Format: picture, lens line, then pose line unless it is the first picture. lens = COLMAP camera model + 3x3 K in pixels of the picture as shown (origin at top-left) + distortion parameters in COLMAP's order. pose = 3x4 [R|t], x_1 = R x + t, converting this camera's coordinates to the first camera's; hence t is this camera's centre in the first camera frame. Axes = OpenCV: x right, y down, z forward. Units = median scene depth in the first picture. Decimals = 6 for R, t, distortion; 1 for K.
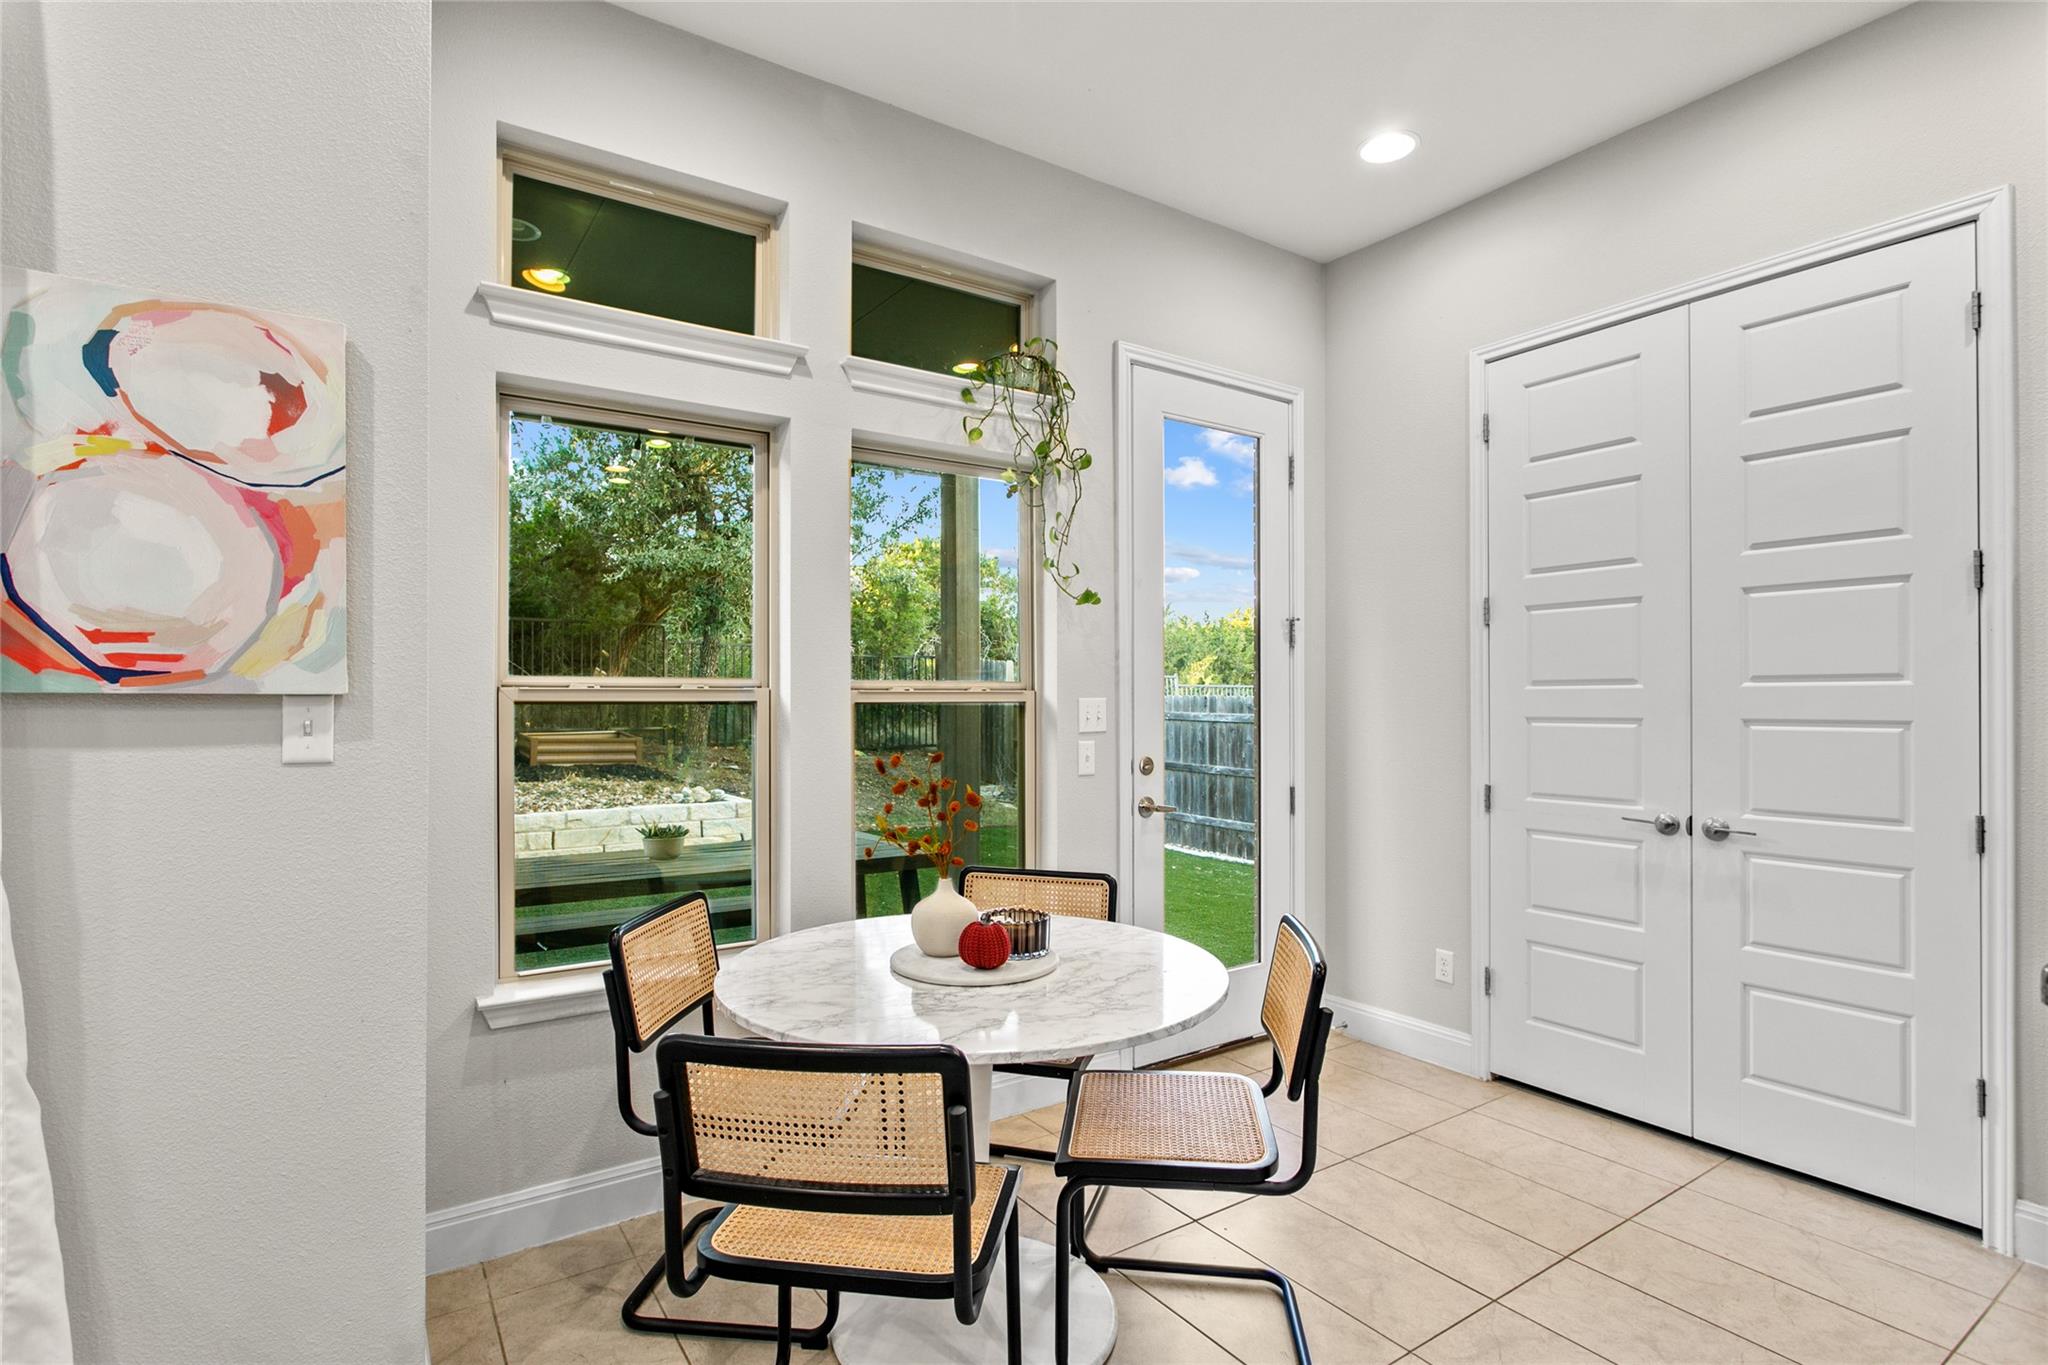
lens RADIAL K [[1021.8, 0, 1027.0], [0, 1021.8, 690.4], [0, 0, 1]] dist [-0.009261, 0.003200]
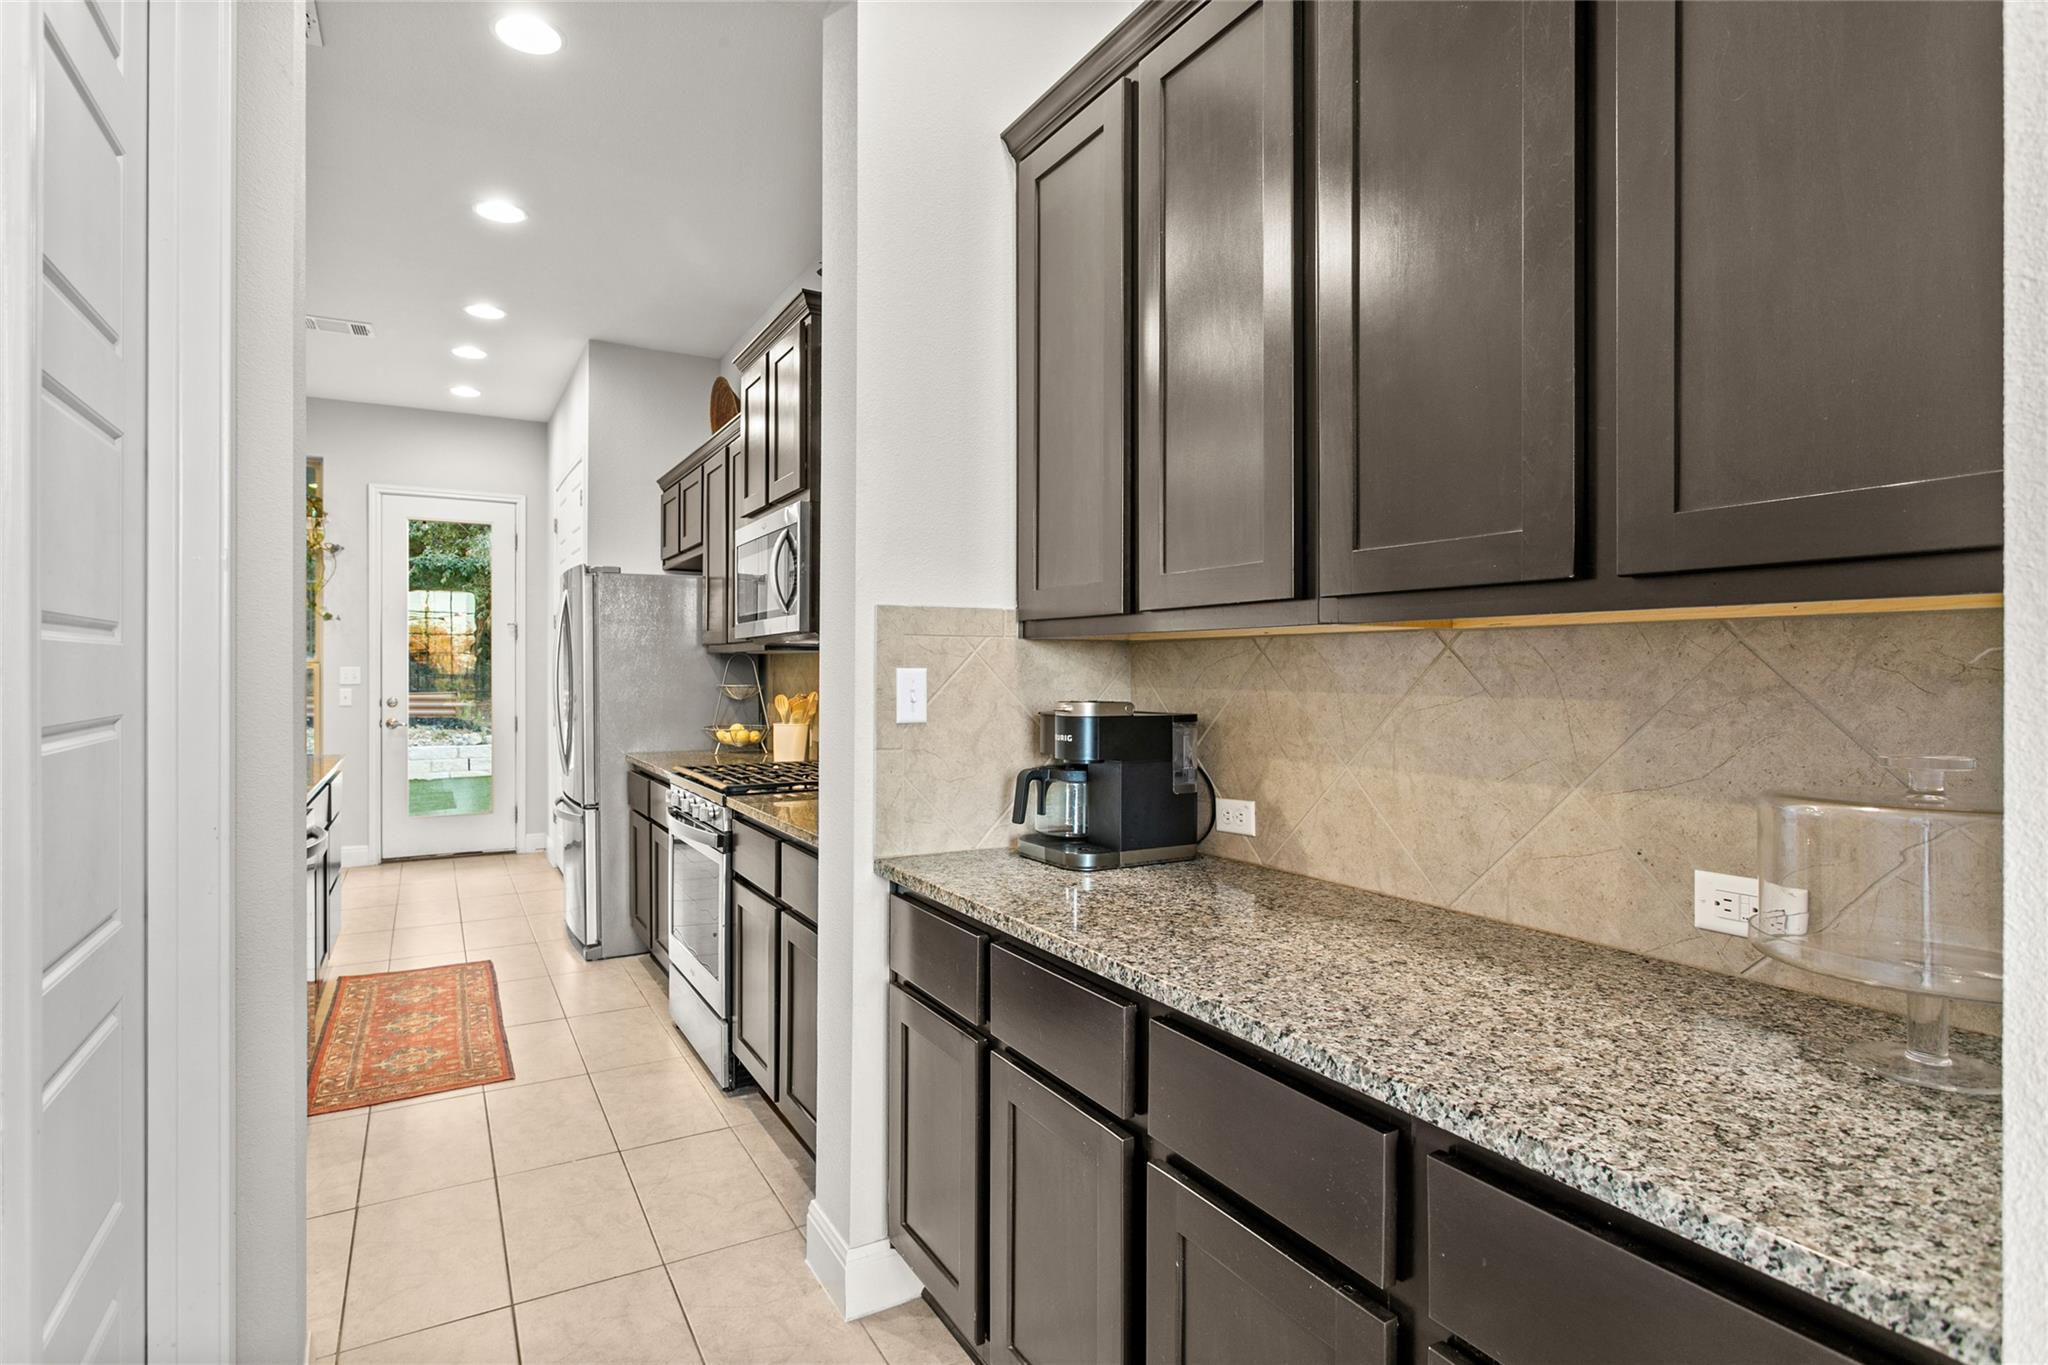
lens RADIAL K [[1021.8, 0, 1012.3], [0, 1021.8, 669.1], [0, 0, 1]] dist [-0.009261, 0.003200]
pose [[0.997294, -0.001072, -0.073509, 3.041620], [0.001626, 0.999971, 0.007482, -0.005611], [0.073499, -0.007581, 0.997267, -1.771943]]
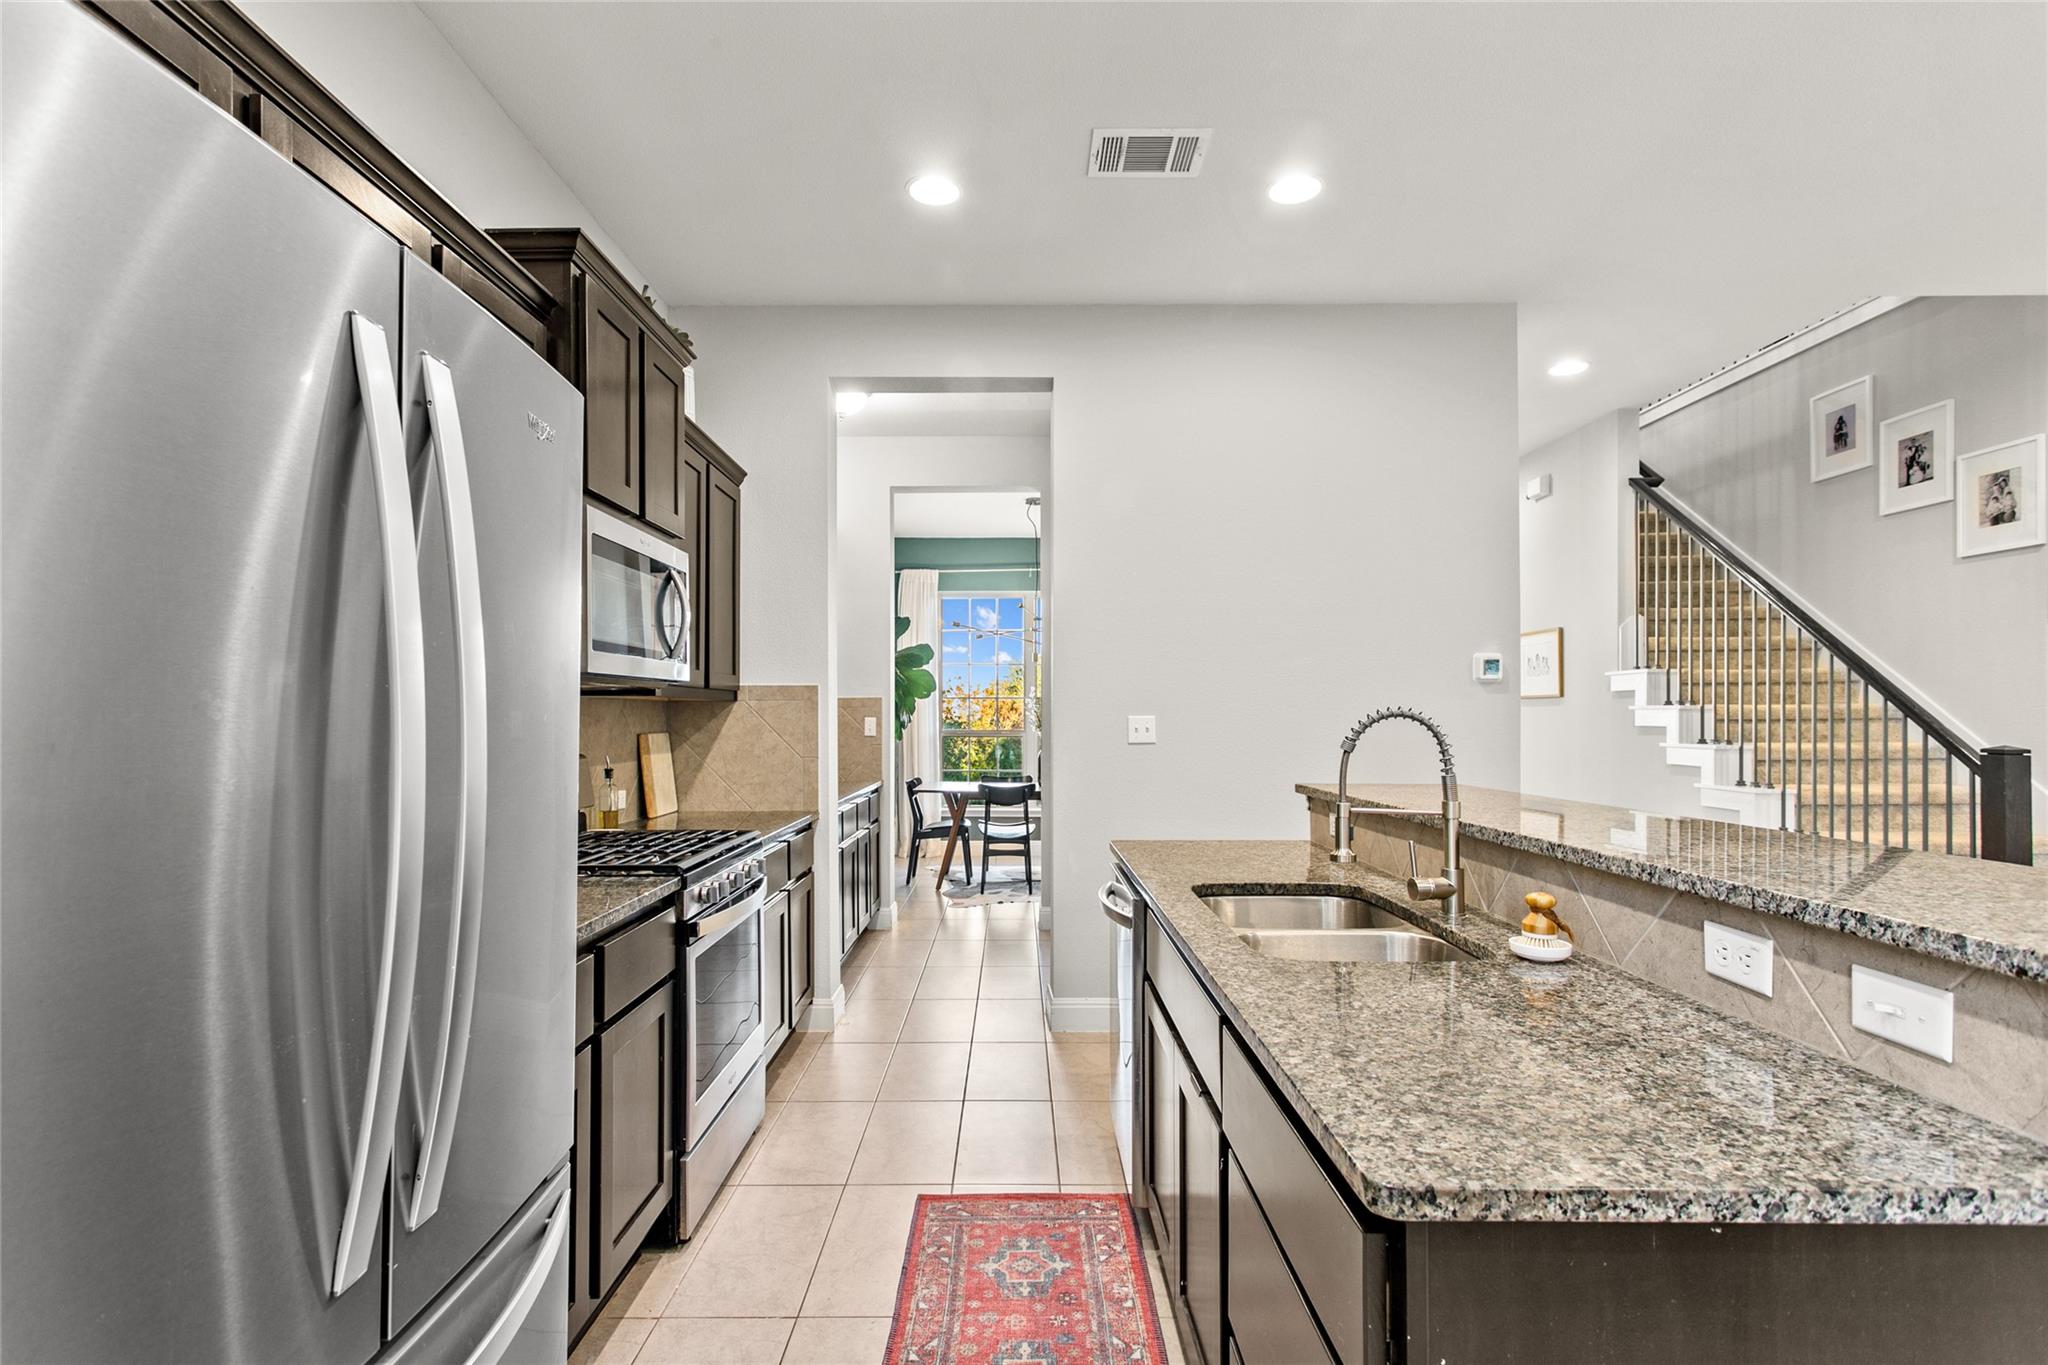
lens RADIAL K [[987.7, 0, 1004.9], [0, 987.7, 716.1], [0, 0, 1]] dist [0.002593, 0.002296]
pose [[-0.822755, 0.000940, 0.568395, 0.918290], [-0.002398, 0.999984, -0.005125, 0.009290], [-0.568391, -0.005579, -0.822740, 1.338472]]
